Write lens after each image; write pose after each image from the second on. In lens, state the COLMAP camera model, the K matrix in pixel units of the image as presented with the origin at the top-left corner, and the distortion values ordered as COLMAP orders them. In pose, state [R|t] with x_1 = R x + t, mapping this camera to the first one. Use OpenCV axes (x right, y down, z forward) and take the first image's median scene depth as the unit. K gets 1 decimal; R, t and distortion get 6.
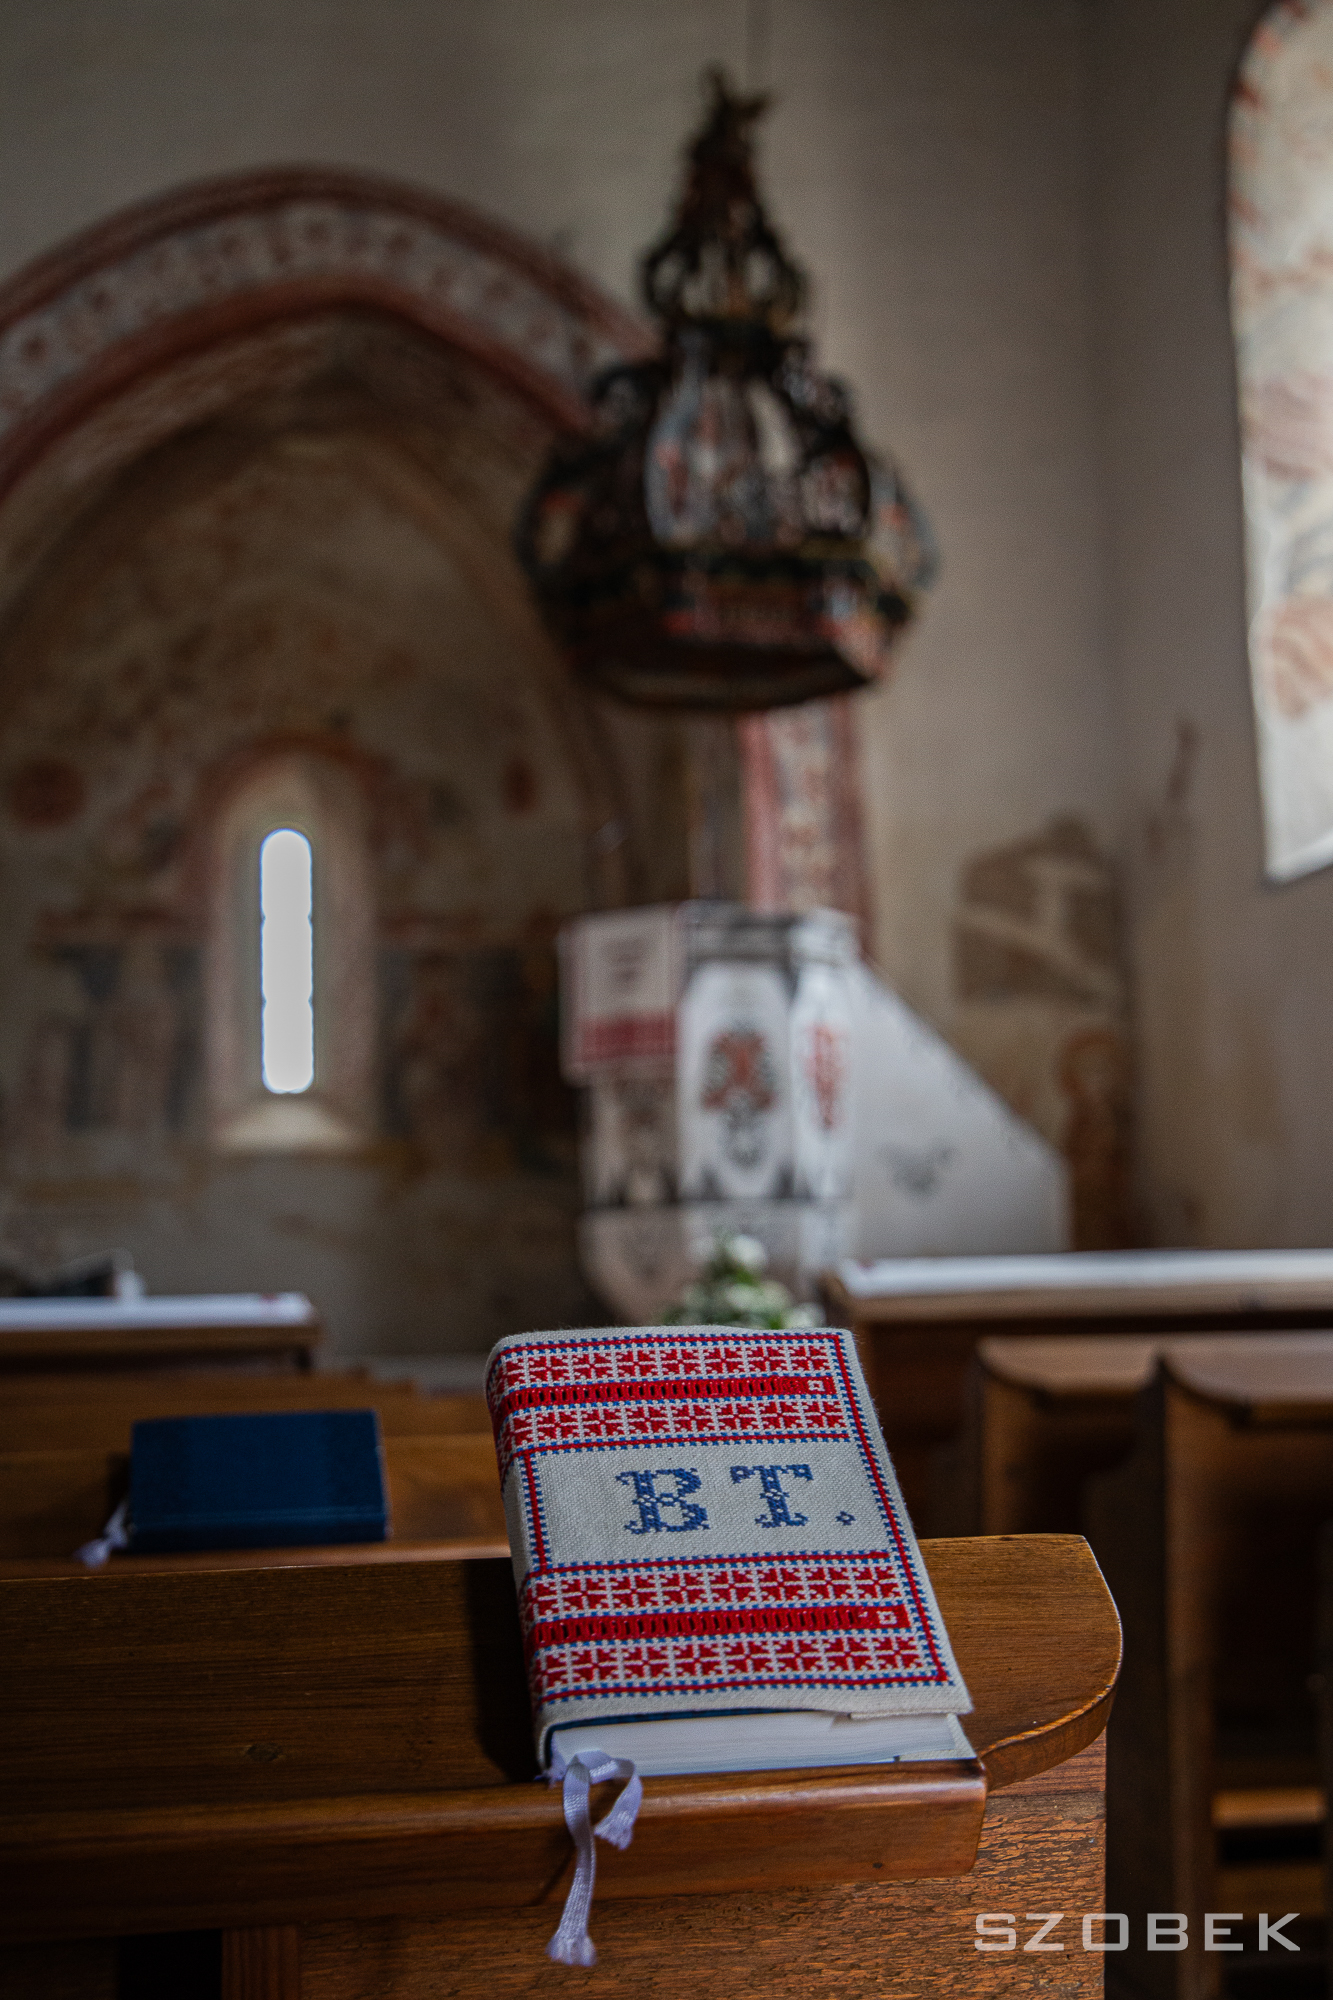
lens RADIAL K [[2425.0, 0, 653.7], [0, 2425.0, 1030.2], [0, 0, 1]] dist [0.068538, 0.000000]
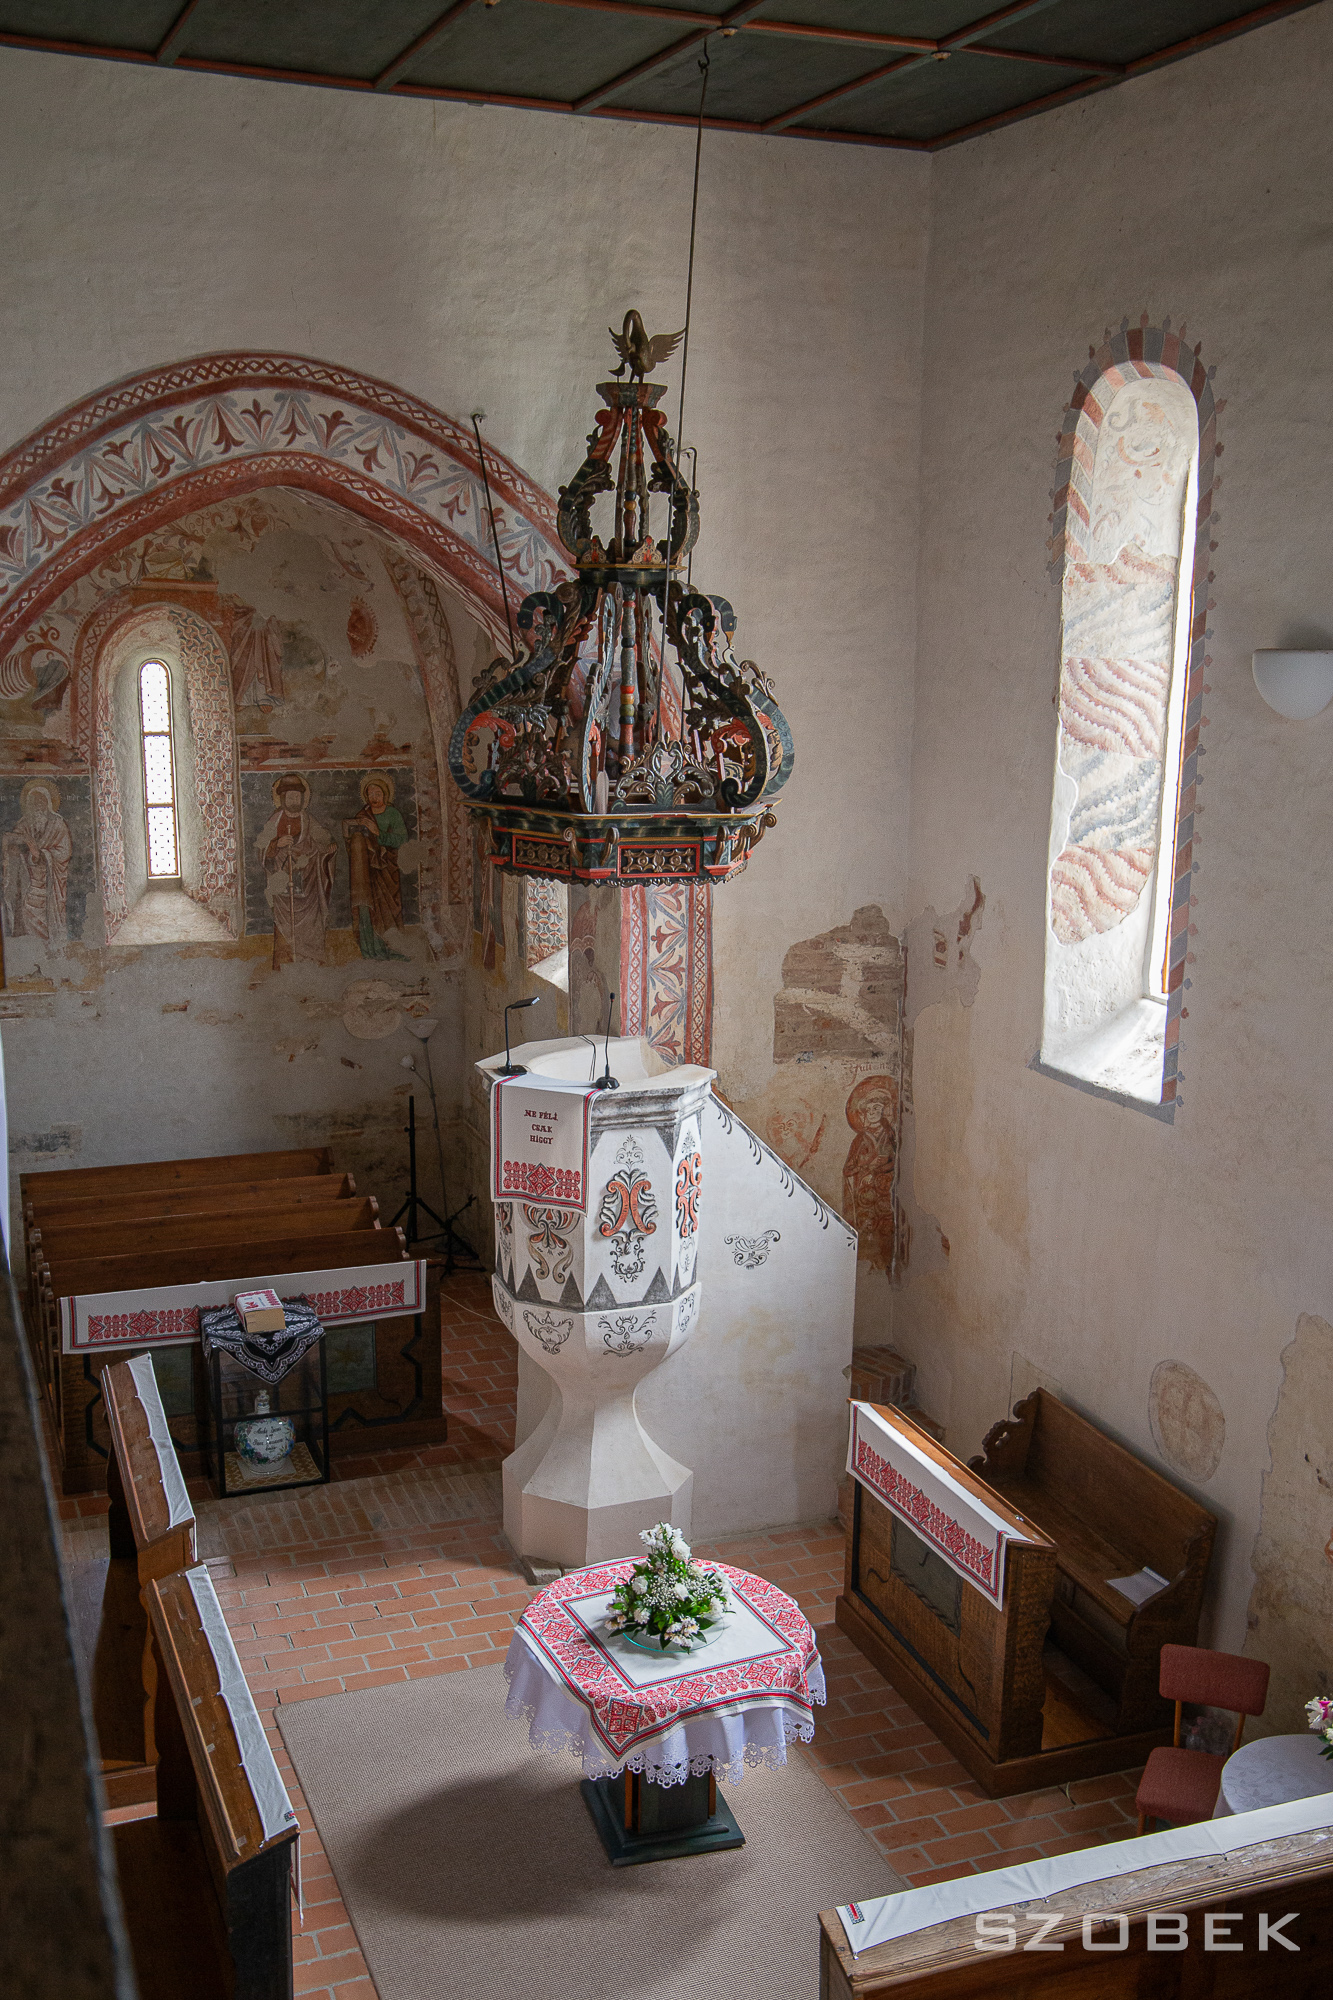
lens RADIAL K [[1998.5, 0, 634.3], [0, 1998.5, 1053.6], [0, 0, 1]] dist [0.000429, 0.000000]
pose [[0.988795, -0.001513, 0.149273, -0.109678], [-0.050581, 0.937403, 0.344553, -0.392309], [-0.140450, -0.348242, 0.926823, 0.043657]]
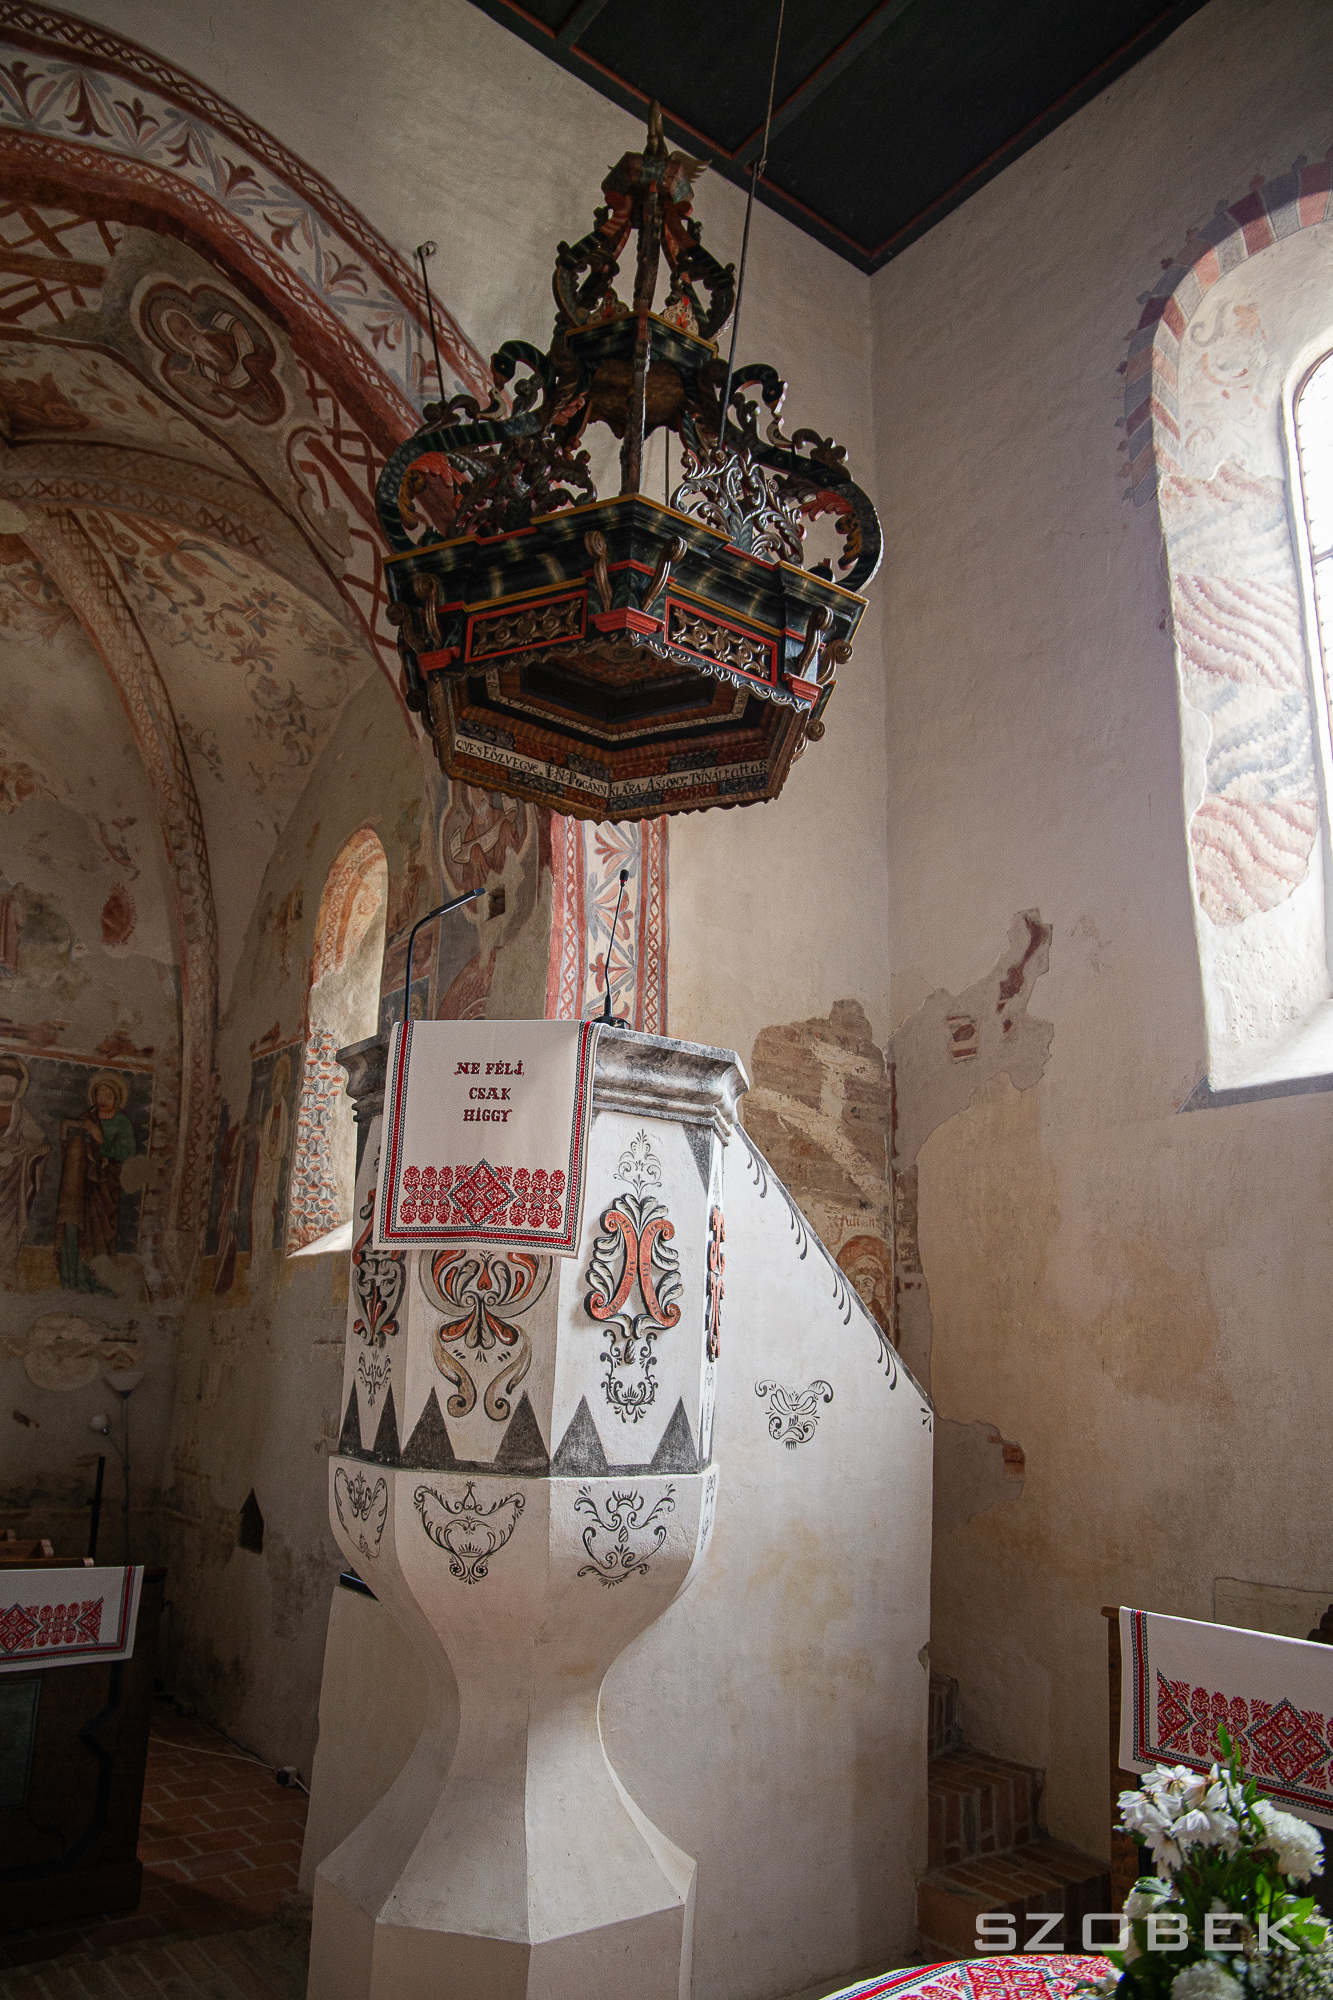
lens RADIAL K [[1381.5, 0, 650.7], [0, 1381.5, 1013.6], [0, 0, 1]] dist [-0.105106, 0.055572]
pose [[0.904459, 0.162314, 0.394473, -0.114792], [-0.112557, 0.982812, -0.146326, 0.002659], [-0.411444, 0.087946, 0.907182, 0.592861]]
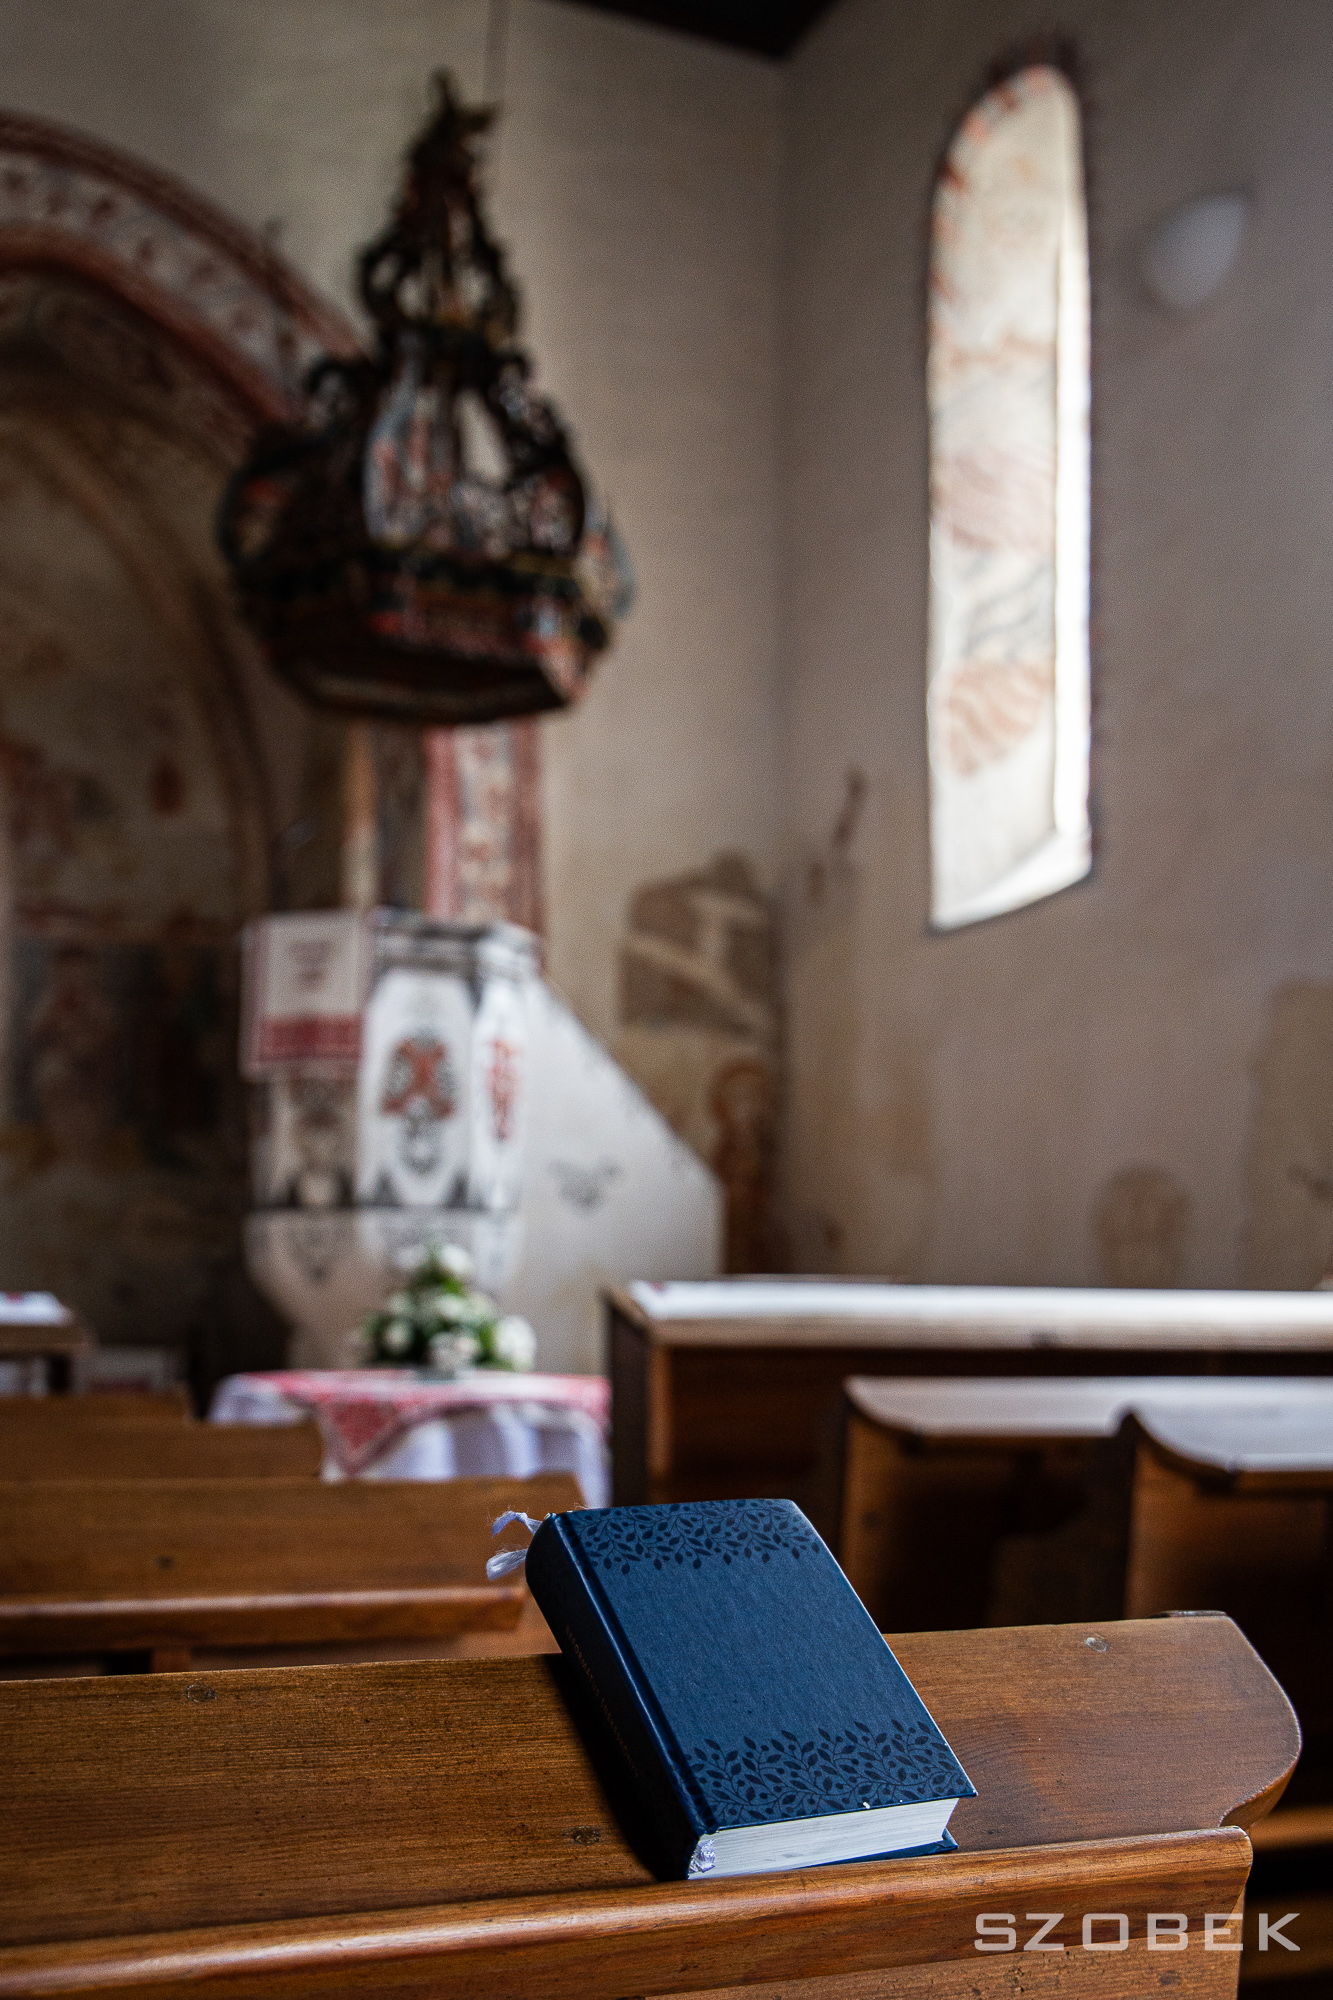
lens RADIAL K [[2190.1, 0, 660.7], [0, 2190.1, 1149.9], [0, 0, 1]] dist [0.021905, 0.000000]
pose [[0.978887, 0.055086, 0.196839, -0.040904], [-0.063480, 0.997312, 0.036591, 0.006429], [-0.194294, -0.048314, 0.979753, 0.082714]]
